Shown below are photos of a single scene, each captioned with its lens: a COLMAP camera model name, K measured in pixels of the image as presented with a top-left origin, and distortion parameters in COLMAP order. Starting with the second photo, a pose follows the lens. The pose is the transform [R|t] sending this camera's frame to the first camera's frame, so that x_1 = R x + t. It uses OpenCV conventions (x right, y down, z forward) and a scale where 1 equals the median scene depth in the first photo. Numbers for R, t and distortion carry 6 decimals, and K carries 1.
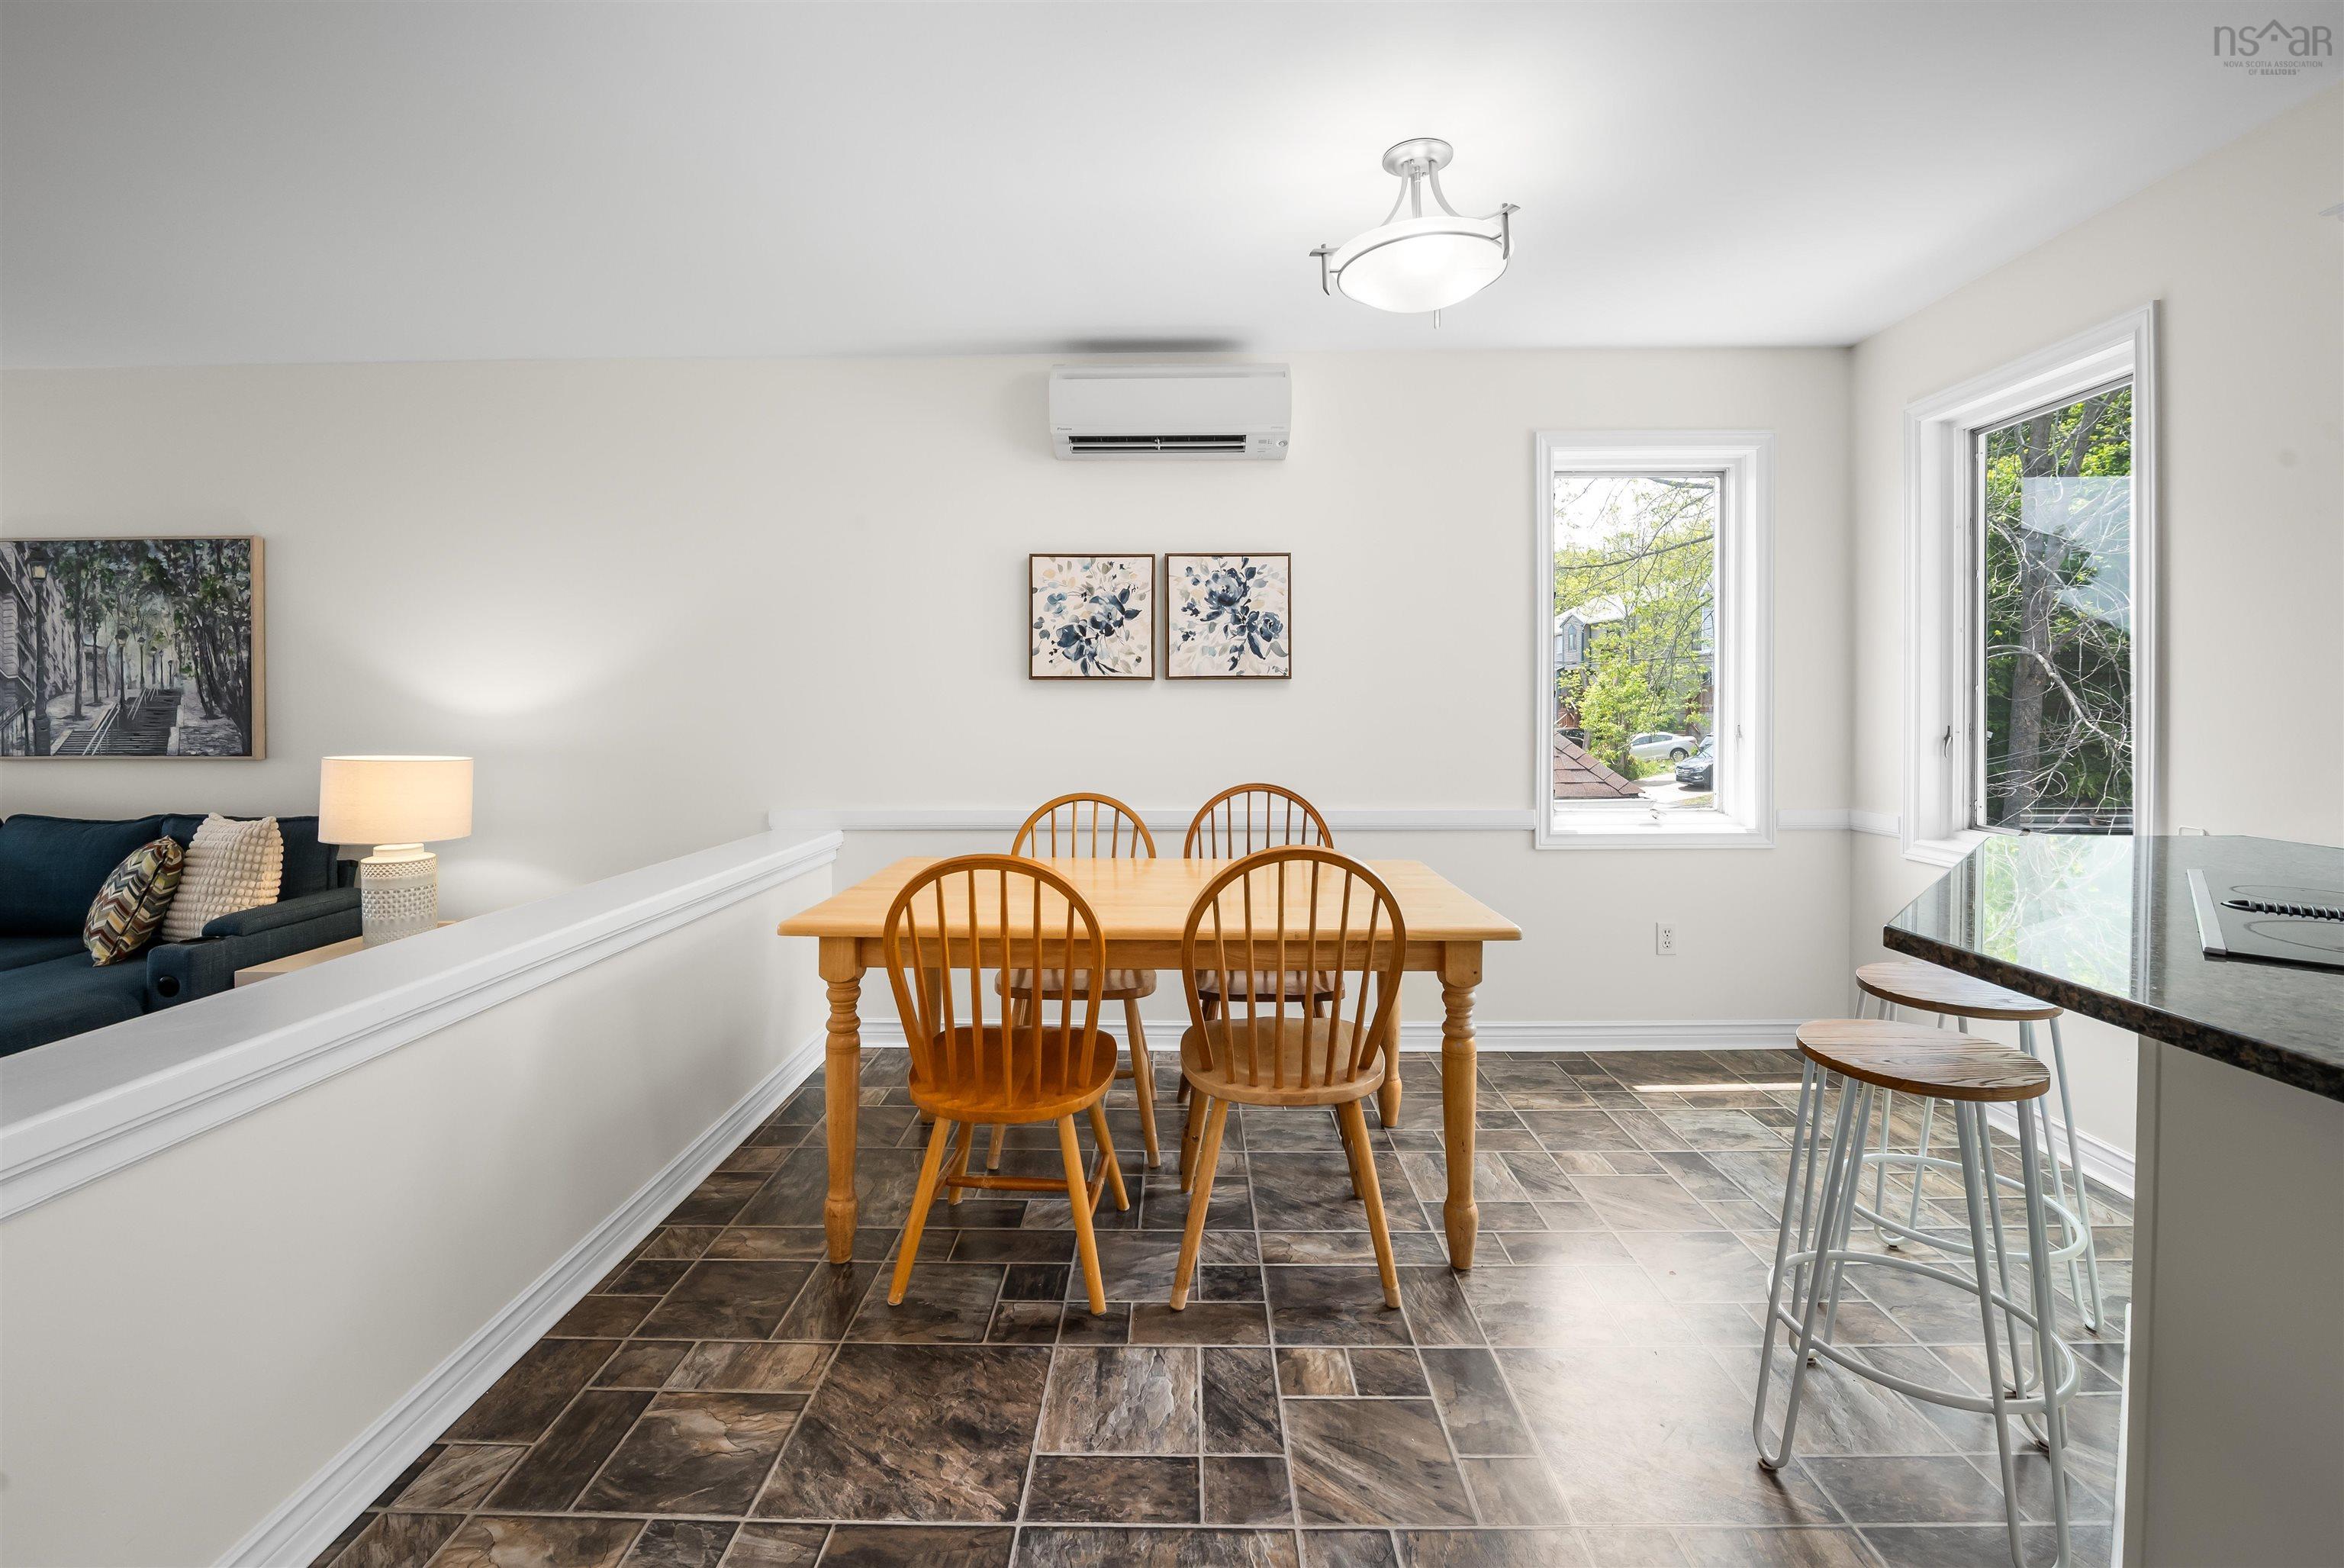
lens RADIAL K [[978.2, 0, 1175.0], [0, 978.2, 719.6], [0, 0, 1]] dist [-0.013863, -0.000242]
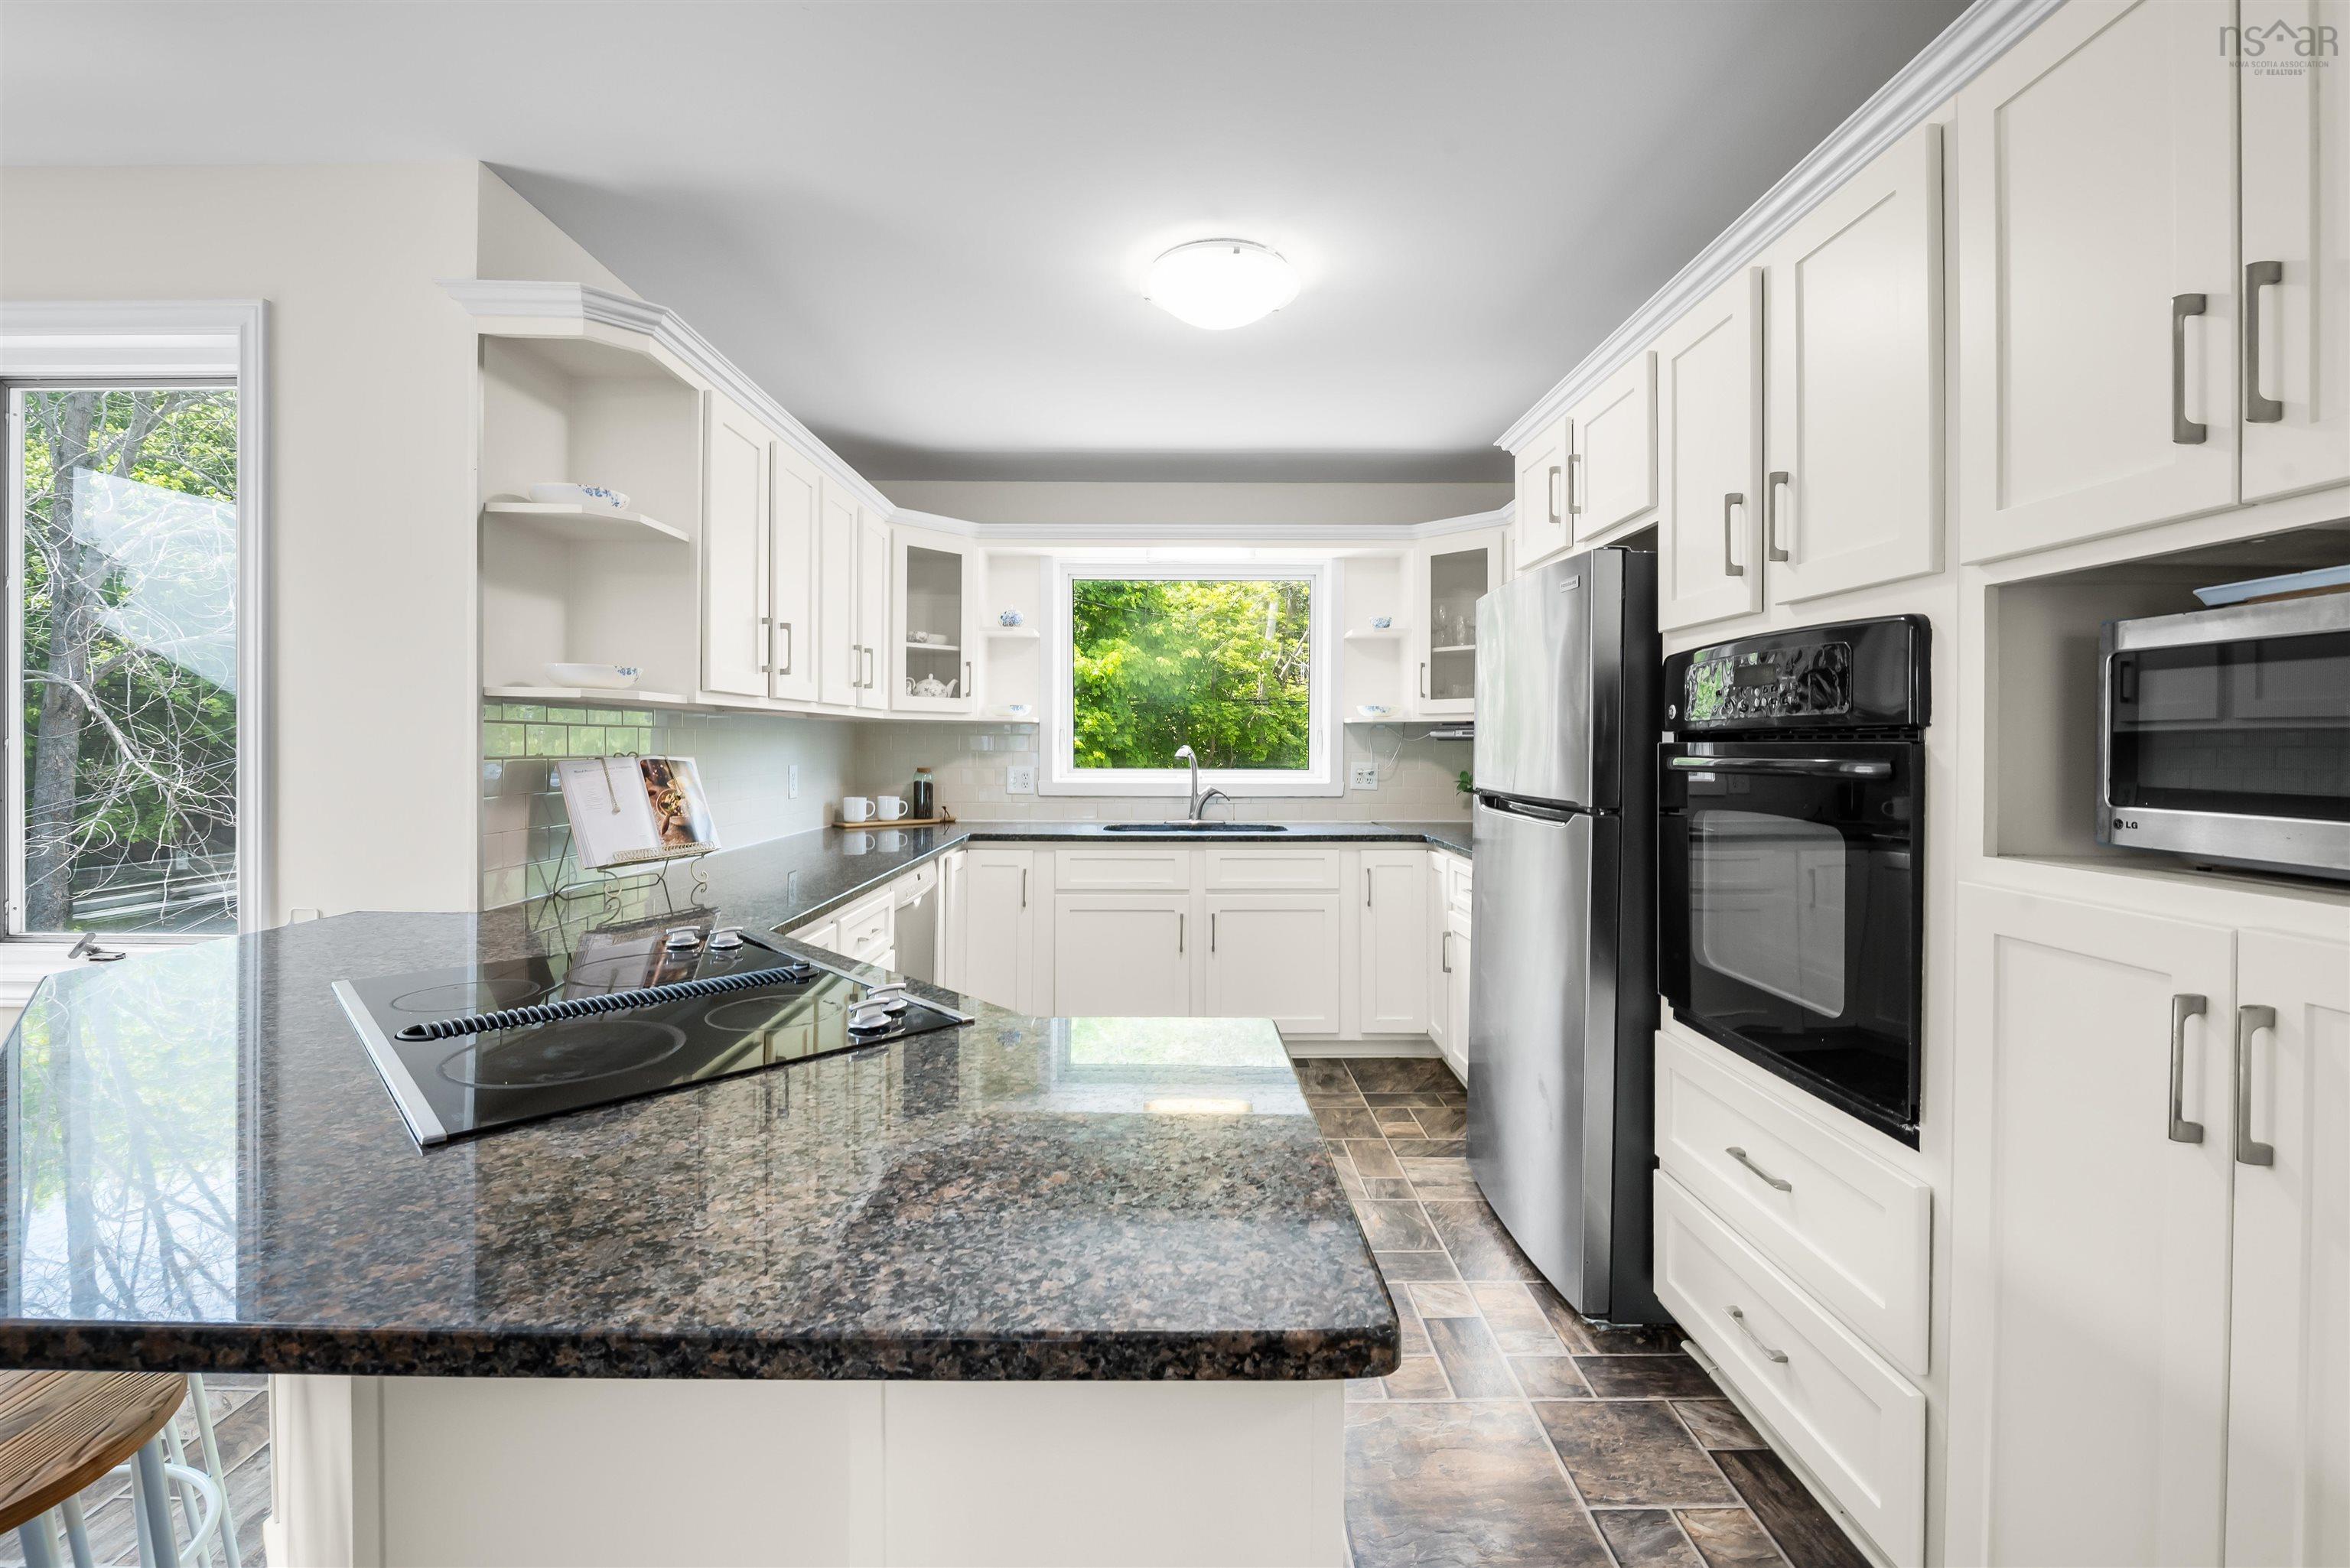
lens RADIAL K [[978.0, 0, 1171.8], [0, 978.0, 745.1], [0, 0, 1]] dist [-0.003910, -0.000036]
pose [[-0.006942, 0.000077, 0.999976, 0.099006], [0.007360, 0.999973, -0.000026, -0.022309], [-0.999949, 0.007360, -0.006943, 0.136571]]
